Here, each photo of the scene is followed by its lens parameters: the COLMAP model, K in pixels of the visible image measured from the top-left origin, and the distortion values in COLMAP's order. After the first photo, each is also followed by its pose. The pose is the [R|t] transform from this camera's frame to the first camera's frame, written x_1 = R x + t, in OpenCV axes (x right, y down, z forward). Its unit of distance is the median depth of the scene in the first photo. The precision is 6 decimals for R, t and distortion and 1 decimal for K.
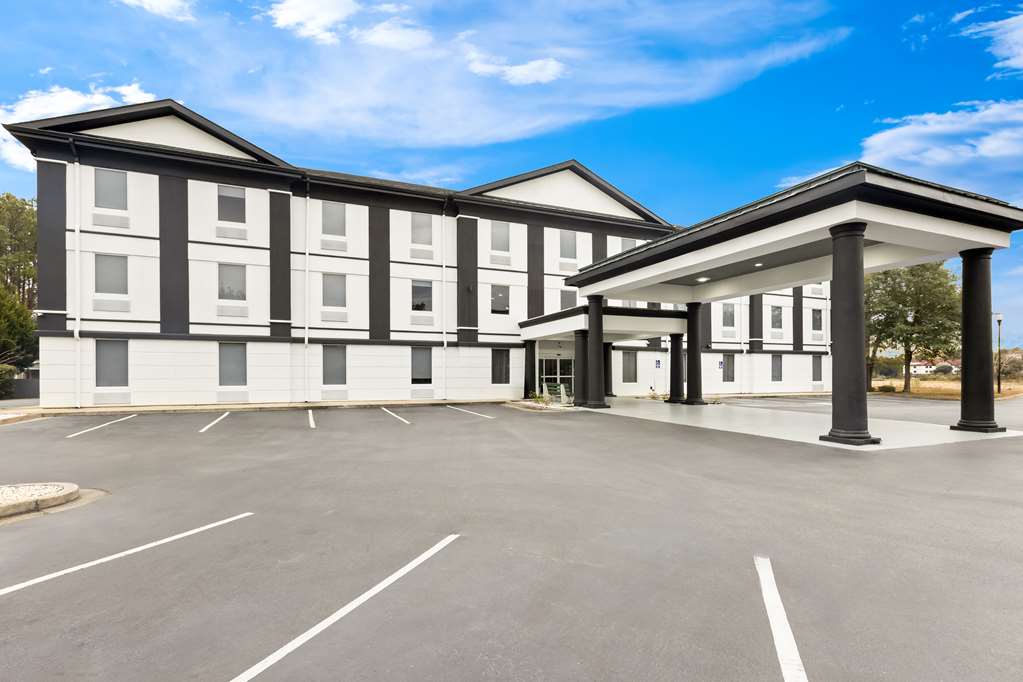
lens RADIAL K [[449.8, 0, 511.8], [0, 449.8, 373.2], [0, 0, 1]] dist [0.065059, -0.016140]
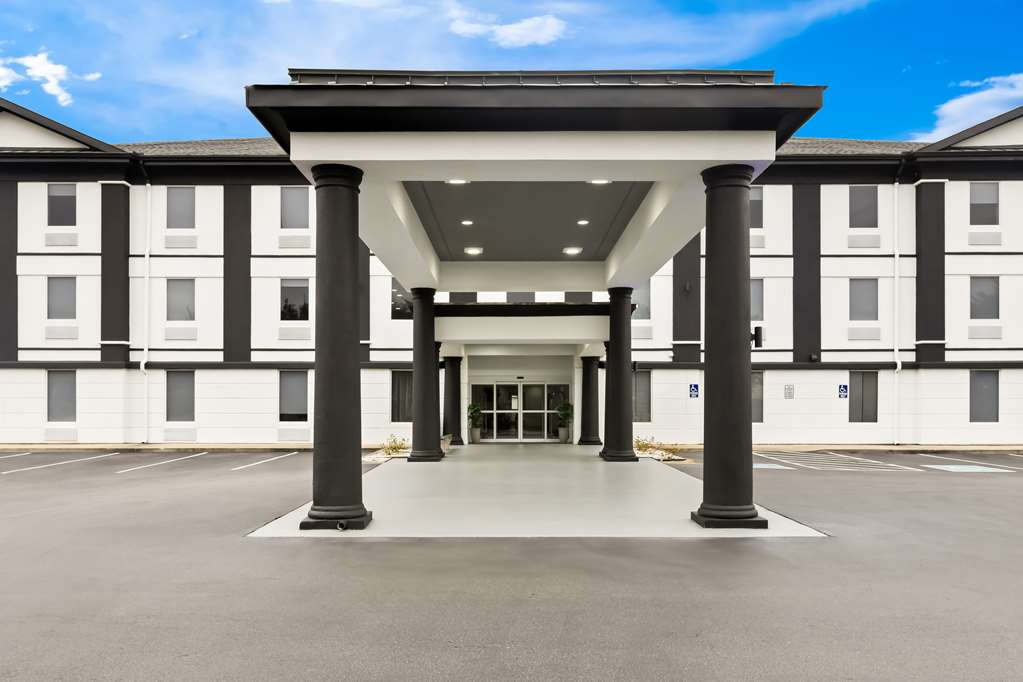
lens RADIAL K [[626.3, 0, 510.9], [0, 626.3, 403.8], [0, 0, 1]] dist [0.045850, -0.000255]
pose [[0.928214, -0.002461, -0.372039, 0.449607], [0.000922, 0.999990, -0.004314, 0.000159], [0.372046, 0.003661, 0.928207, 0.173189]]
